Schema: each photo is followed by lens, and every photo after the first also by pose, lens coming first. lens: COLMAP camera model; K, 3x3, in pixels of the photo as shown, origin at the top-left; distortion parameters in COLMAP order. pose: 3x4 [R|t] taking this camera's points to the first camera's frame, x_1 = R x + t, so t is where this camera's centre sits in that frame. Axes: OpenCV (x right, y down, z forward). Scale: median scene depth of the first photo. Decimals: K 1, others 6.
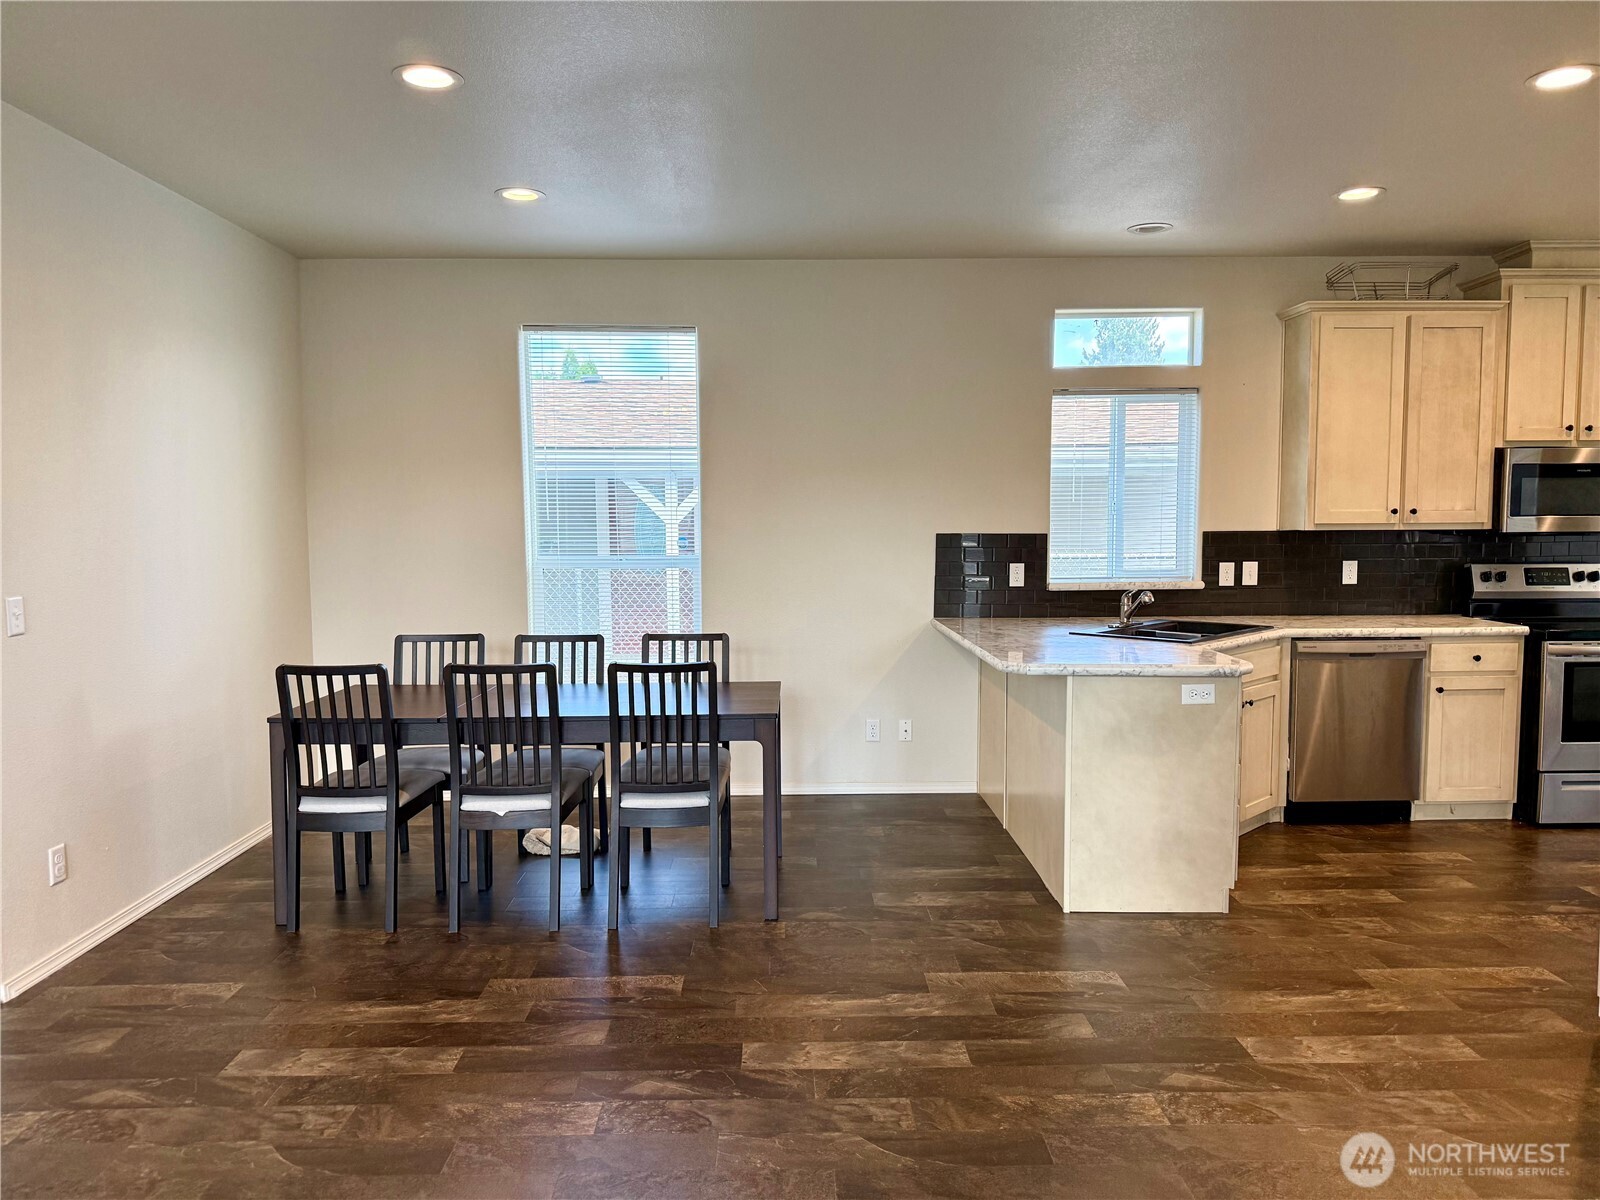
lens RADIAL K [[1121.8, 0, 804.0], [0, 1121.8, 602.9], [0, 0, 1]] dist [0.119957, -0.170391]
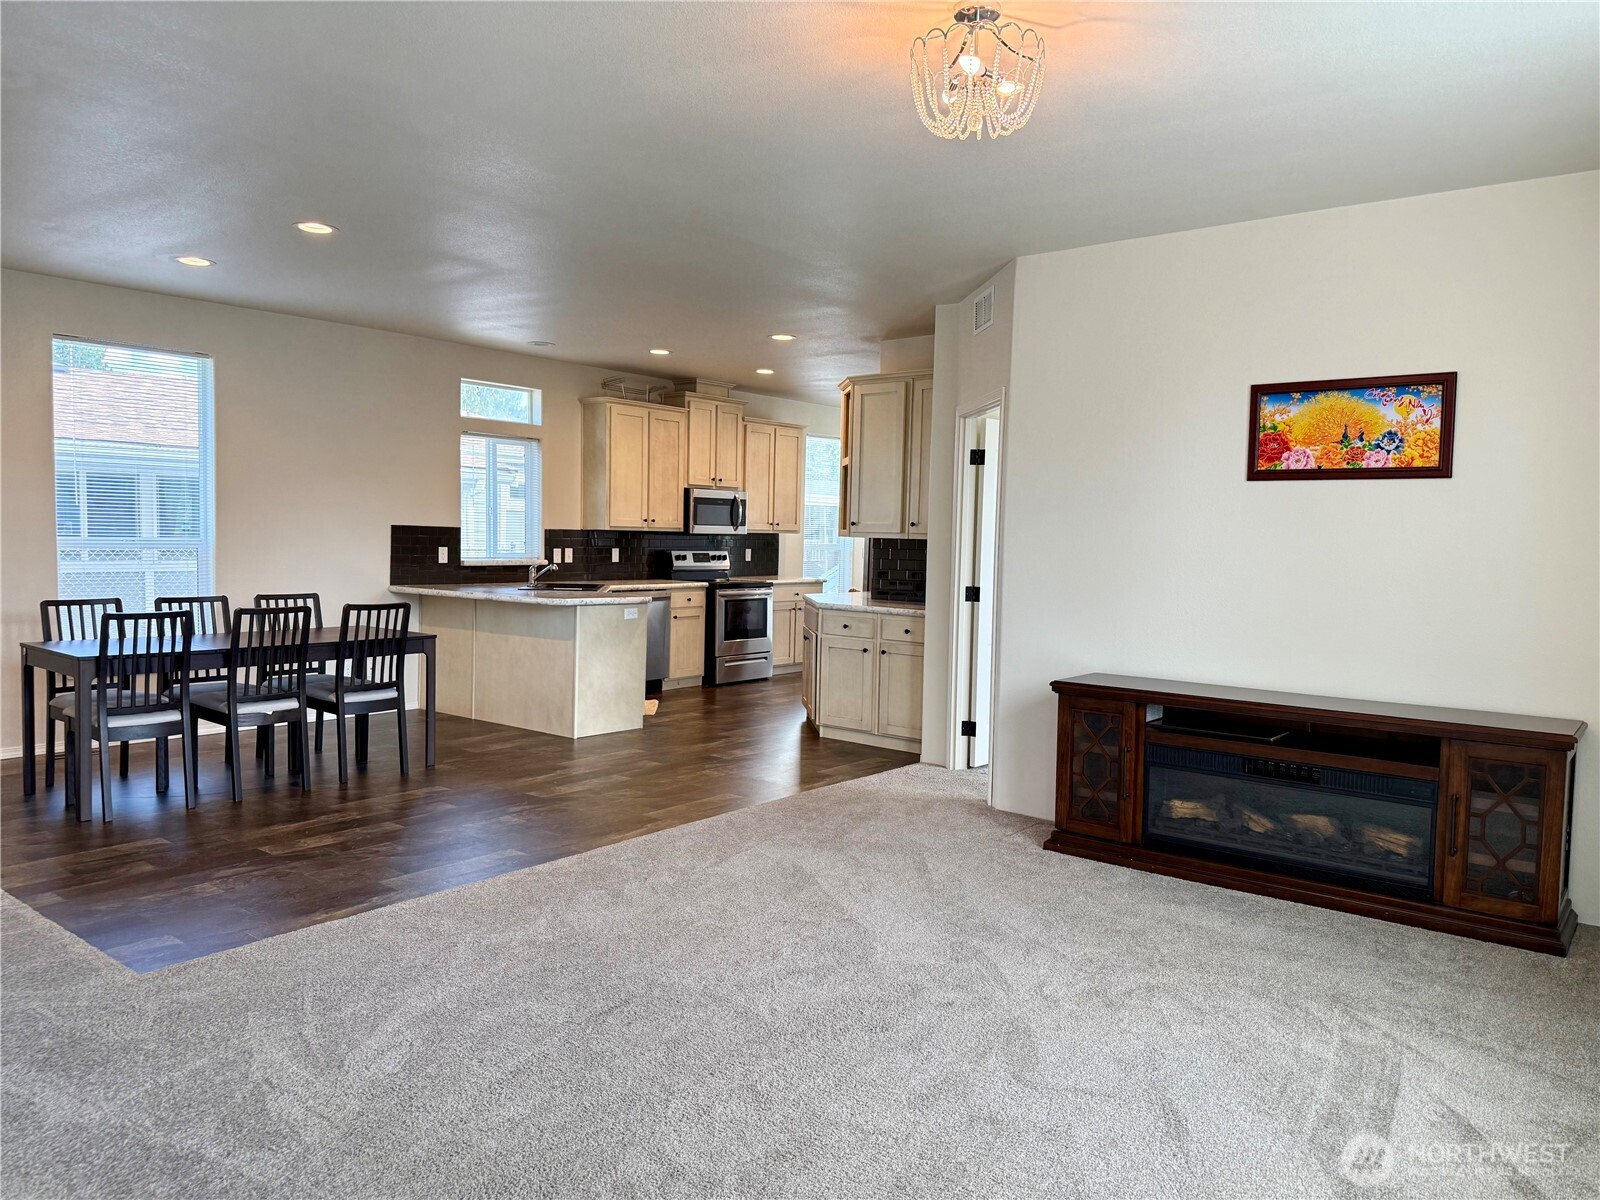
lens RADIAL K [[1121.8, 0, 804.0], [0, 1121.8, 602.9], [0, 0, 1]] dist [0.119957, -0.170391]
pose [[0.640046, -0.028701, 0.767801, -0.670596], [0.035058, 0.999352, 0.008131, 0.042938], [-0.767536, 0.021714, 0.640637, -0.309815]]
